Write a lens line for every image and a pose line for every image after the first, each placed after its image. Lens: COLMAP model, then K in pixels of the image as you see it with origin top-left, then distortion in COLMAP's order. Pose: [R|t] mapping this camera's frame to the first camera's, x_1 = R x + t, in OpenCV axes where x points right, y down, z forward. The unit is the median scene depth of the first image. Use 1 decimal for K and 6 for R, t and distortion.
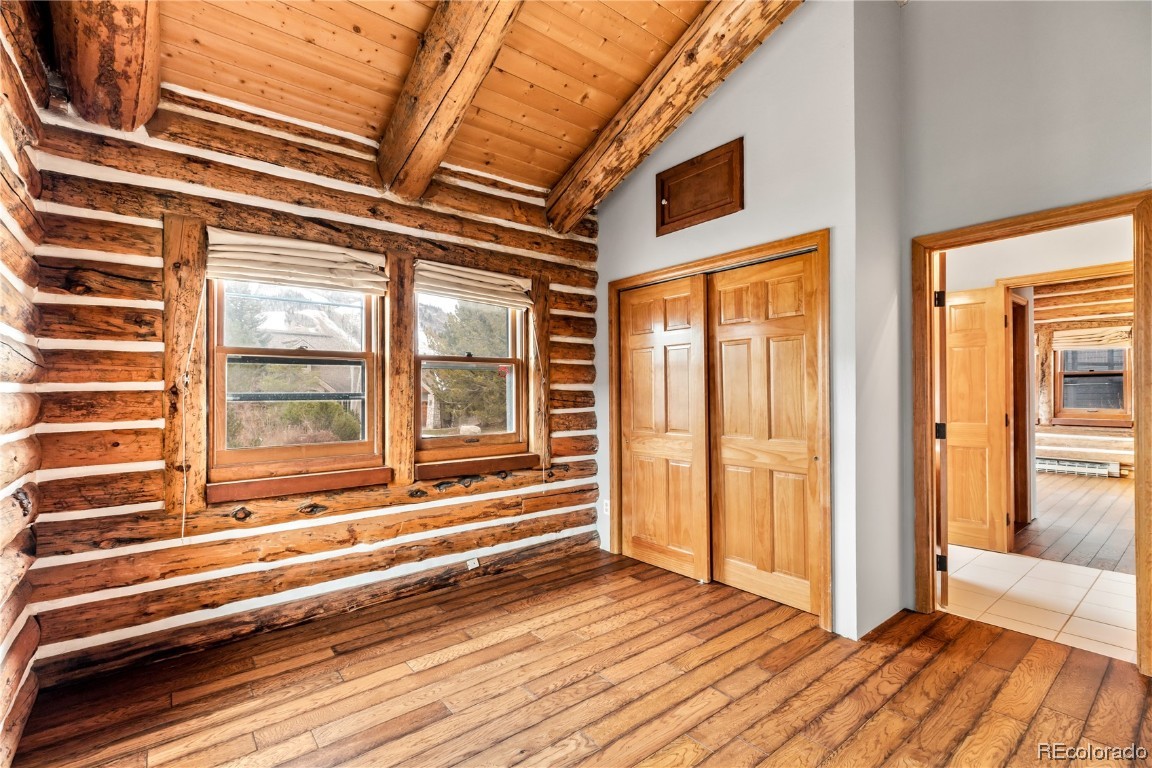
lens RADIAL K [[520.5, 0, 577.3], [0, 520.5, 384.3], [0, 0, 1]] dist [0.005361, 0.000209]
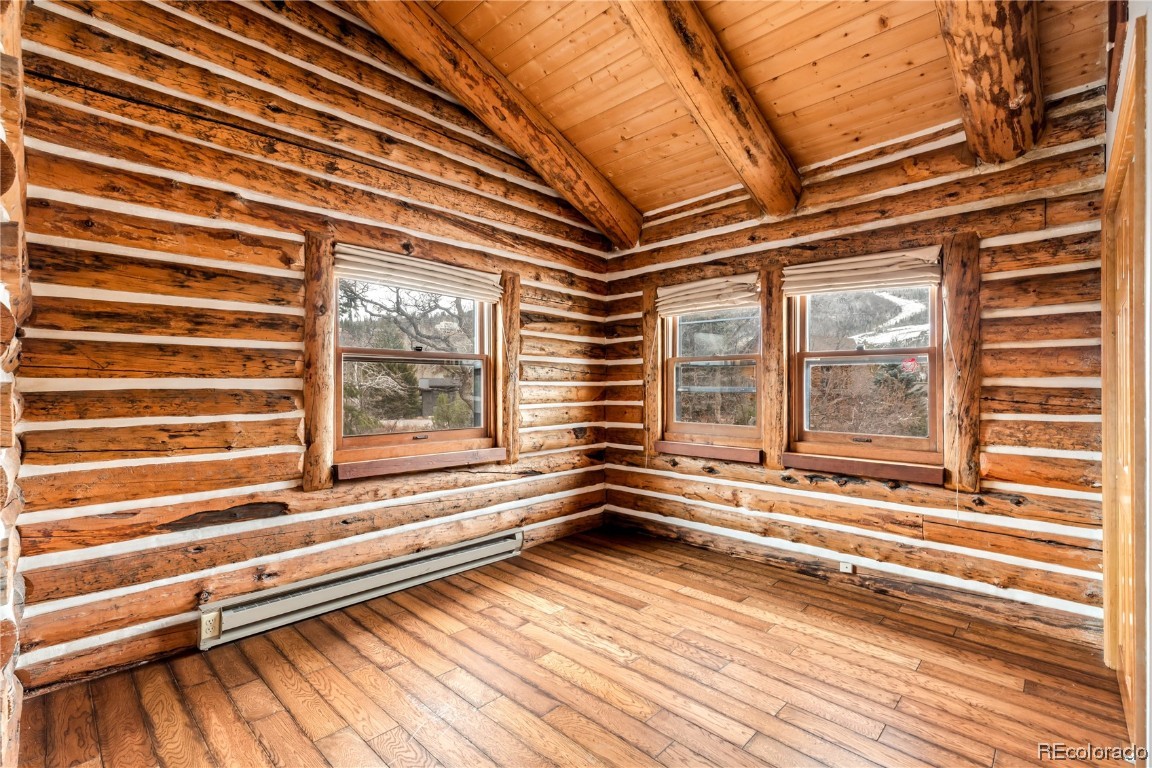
lens RADIAL K [[520.5, 0, 558.1], [0, 520.5, 381.3], [0, 0, 1]] dist [0.005361, 0.000209]
pose [[0.098863, -0.003001, -0.995097, 0.742029], [0.009714, 0.999951, -0.002050, -0.000284], [0.995054, -0.009464, 0.098887, 0.406434]]
